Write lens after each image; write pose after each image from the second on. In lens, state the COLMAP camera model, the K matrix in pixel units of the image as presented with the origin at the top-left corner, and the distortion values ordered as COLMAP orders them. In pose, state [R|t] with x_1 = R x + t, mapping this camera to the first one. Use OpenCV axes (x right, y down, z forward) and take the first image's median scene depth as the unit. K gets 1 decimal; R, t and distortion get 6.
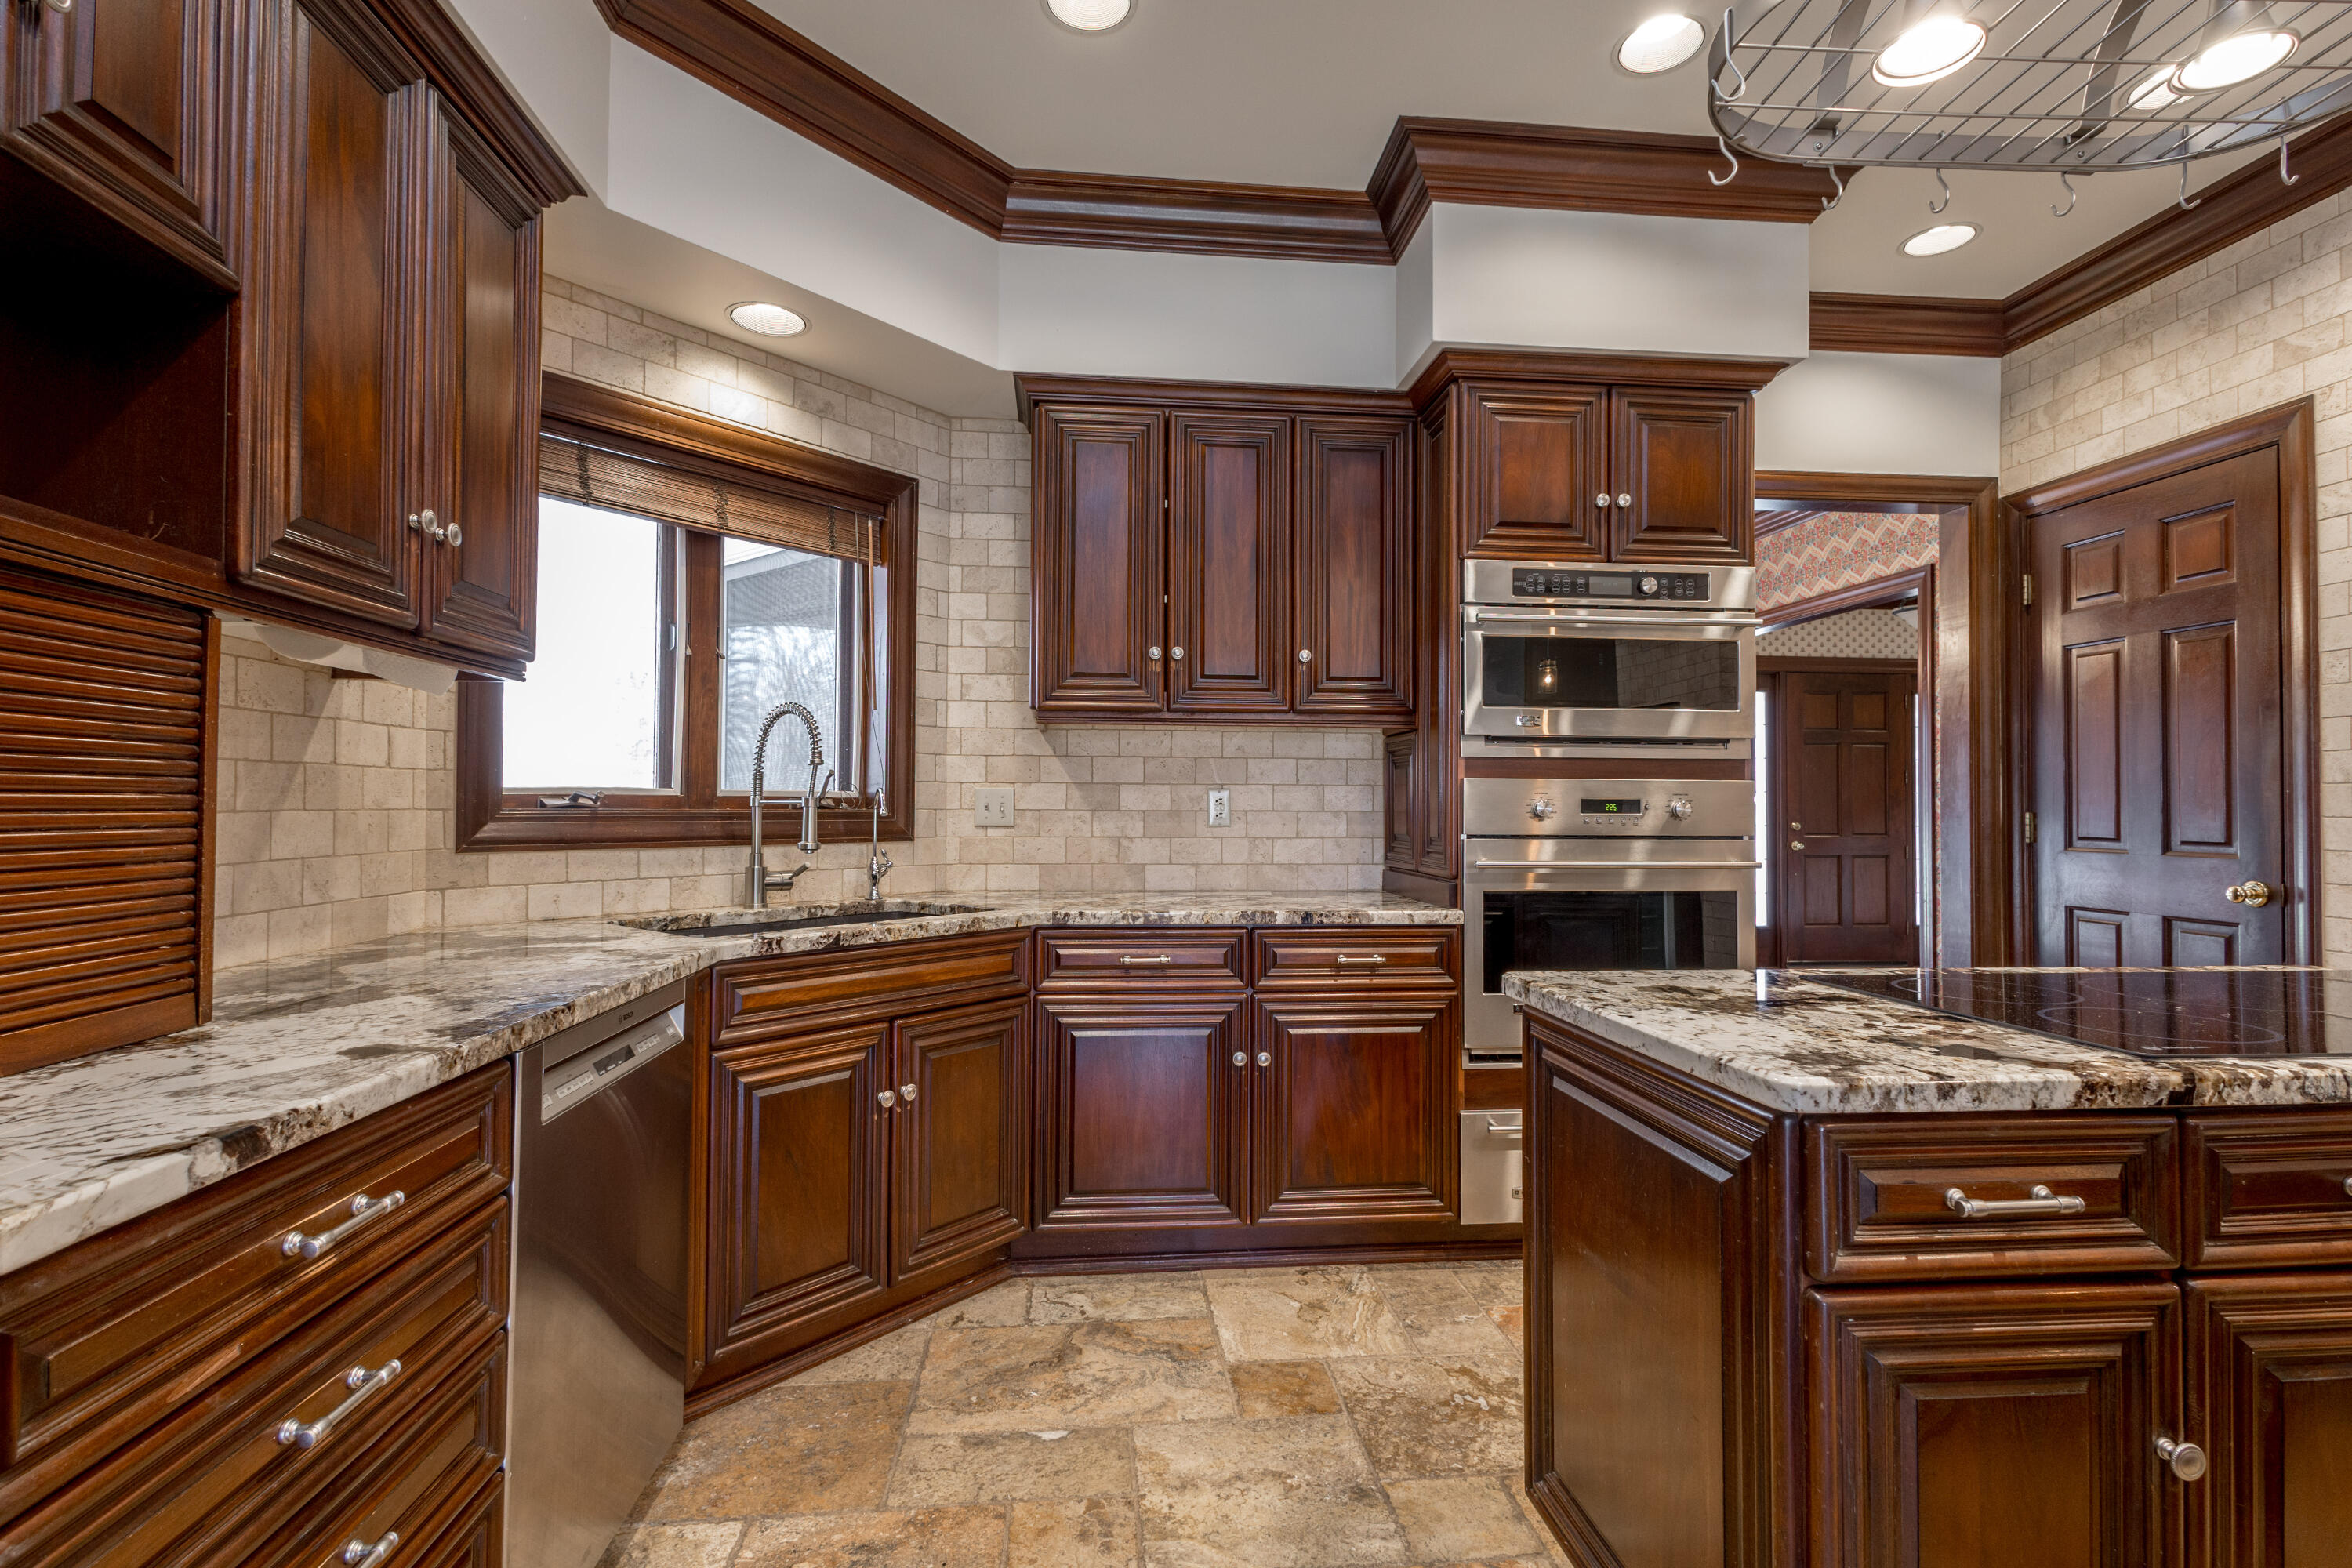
lens RADIAL K [[1098.4, 0, 1176.0], [0, 1098.4, 784.0], [0, 0, 1]] dist [-0.000699, 0.000076]
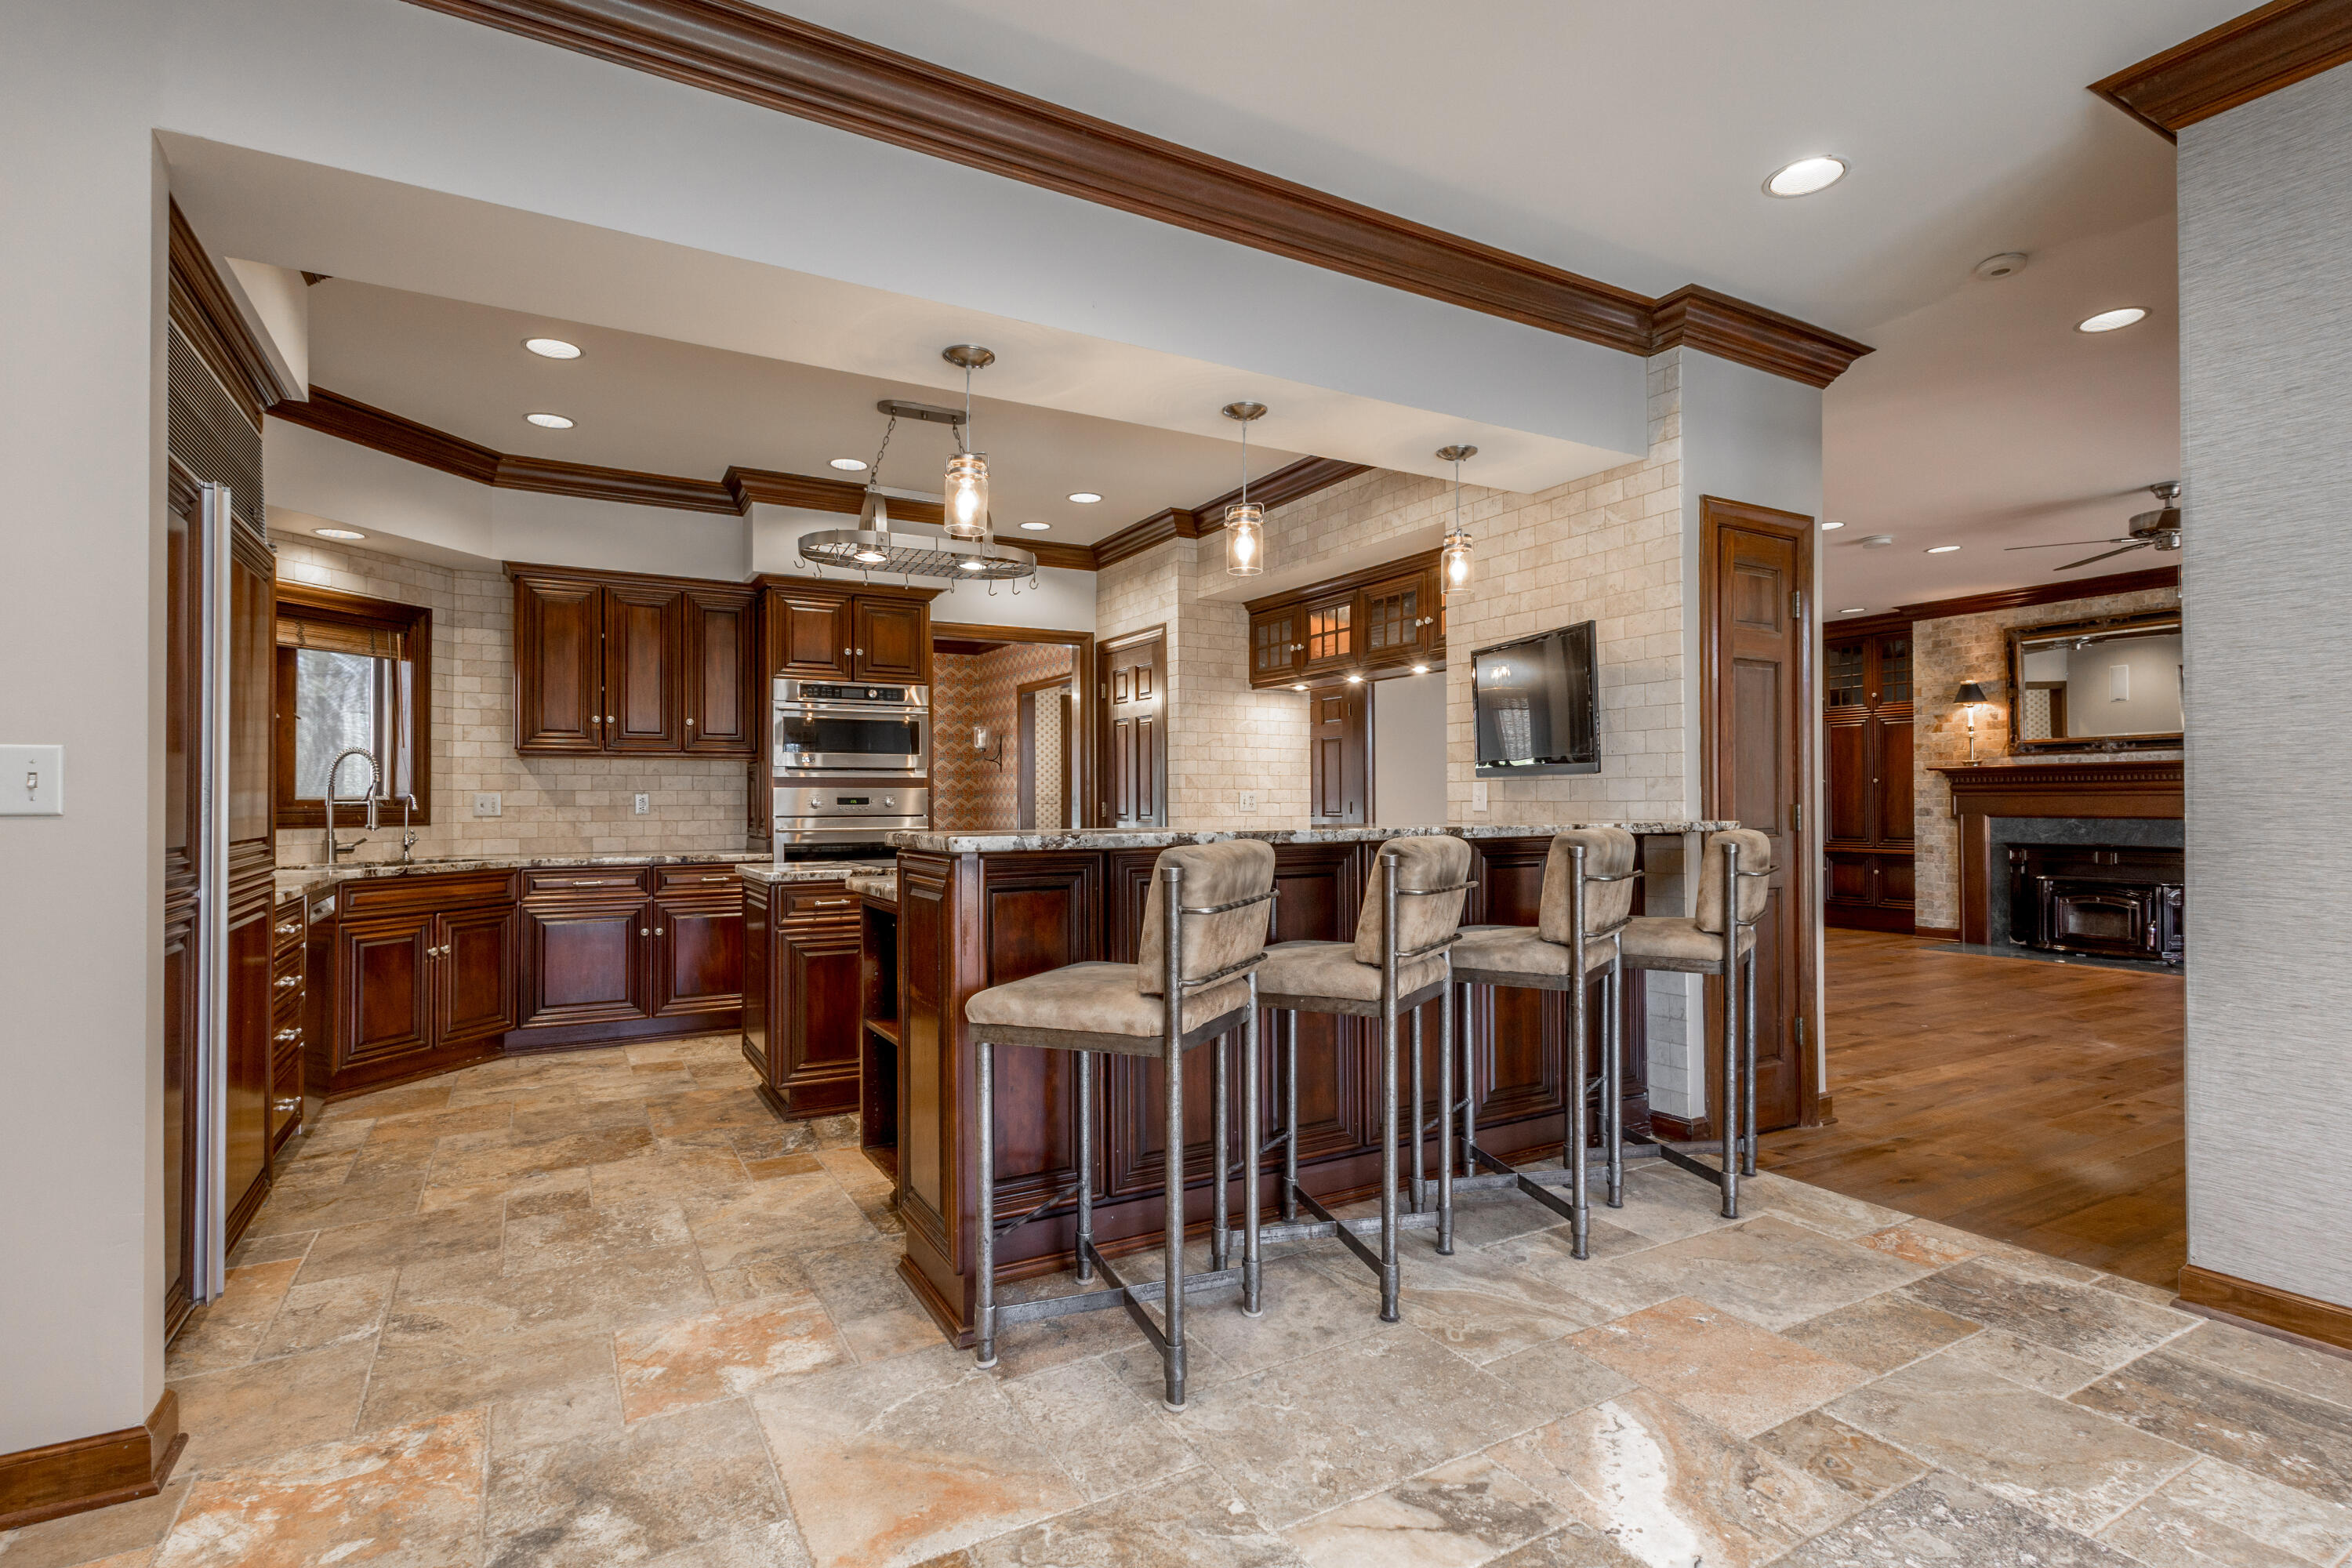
lens RADIAL K [[1045.2, 0, 1187.4], [0, 1045.2, 789.3], [0, 0, 1]] dist [0.018849, -0.000655]
pose [[0.896363, -0.003317, 0.443309, 0.086680], [-0.000340, 0.999967, 0.008169, -0.017597], [-0.443321, -0.007473, 0.896332, -0.999803]]
